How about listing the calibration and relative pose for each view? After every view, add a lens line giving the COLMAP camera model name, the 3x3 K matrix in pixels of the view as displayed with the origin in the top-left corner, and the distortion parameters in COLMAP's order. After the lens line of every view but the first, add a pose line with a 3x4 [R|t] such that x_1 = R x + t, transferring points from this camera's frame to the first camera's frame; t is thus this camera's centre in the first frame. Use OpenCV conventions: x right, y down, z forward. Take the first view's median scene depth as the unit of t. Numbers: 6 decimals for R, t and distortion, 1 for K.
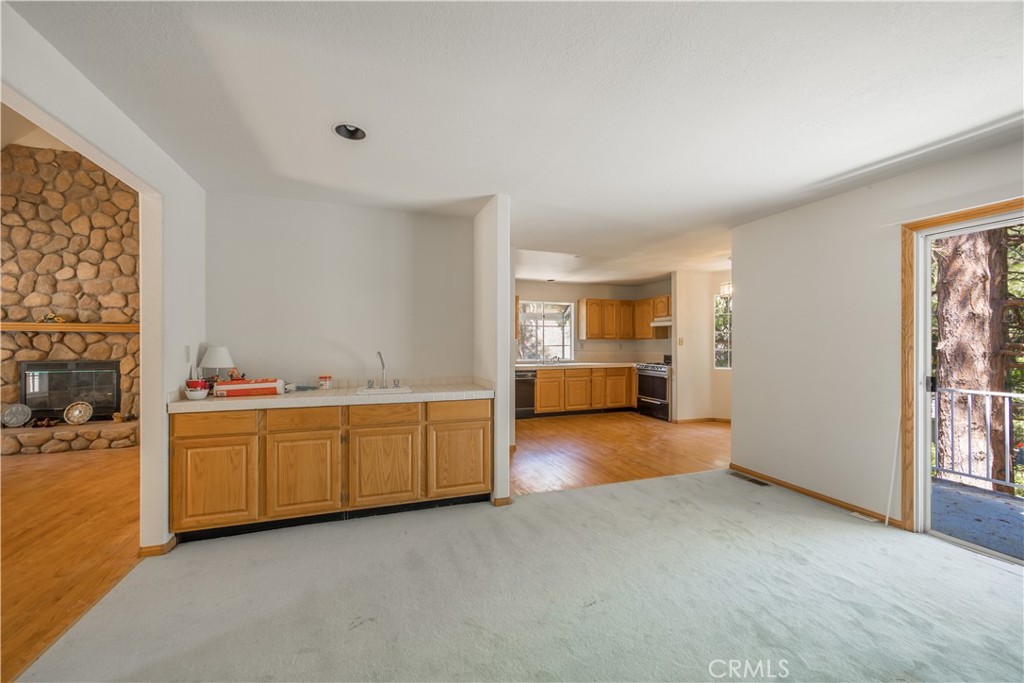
lens RADIAL K [[391.1, 0, 514.7], [0, 391.1, 344.5], [0, 0, 1]] dist [-0.010645, 0.000338]
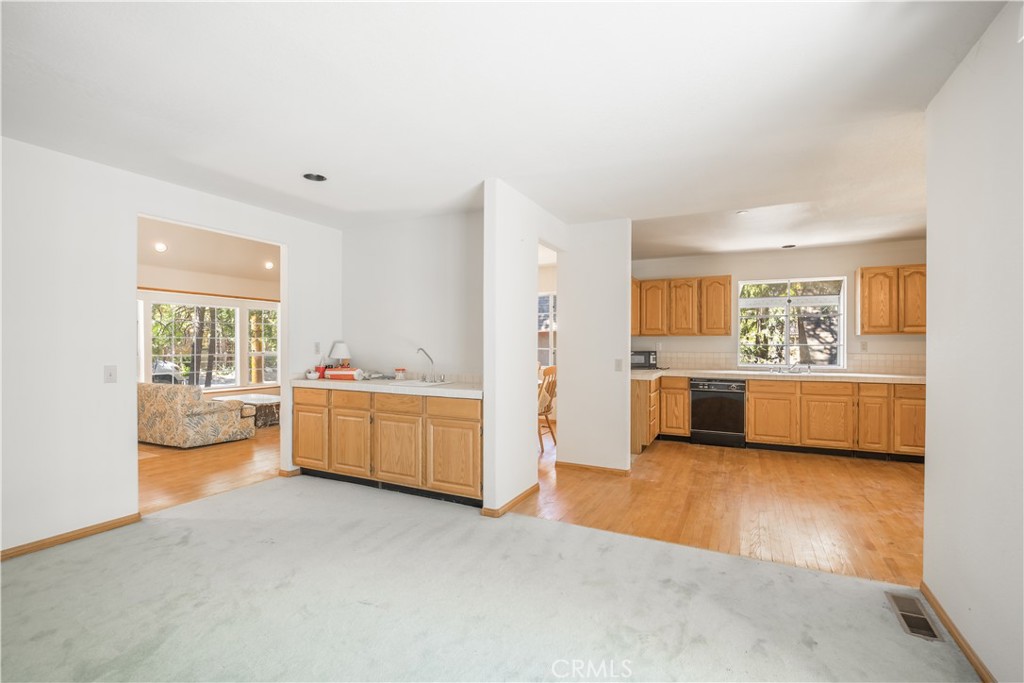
lens RADIAL K [[470.8, 0, 516.7], [0, 470.8, 343.7], [0, 0, 1]] dist [-0.025447, 0.000304]
pose [[0.693694, 0.003155, -0.720263, 0.508038], [-0.002934, 0.999994, 0.001554, 0.001689], [0.720264, 0.001036, 0.693699, 0.175334]]
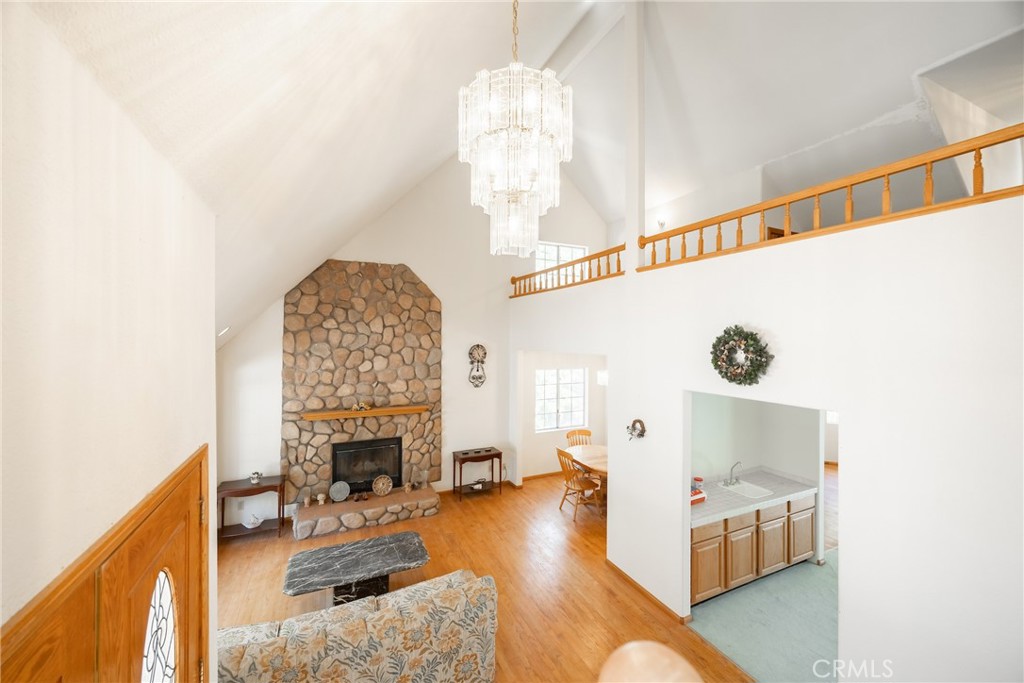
lens RADIAL K [[394.3, 0, 511.4], [0, 394.3, 336.0], [0, 0, 1]] dist [0.003223, 0.000341]
pose [[0.996361, 0.006673, 0.084976, -0.833981], [-0.005987, 0.999947, -0.008326, -0.272994], [-0.085027, 0.007787, 0.996348, -0.245734]]
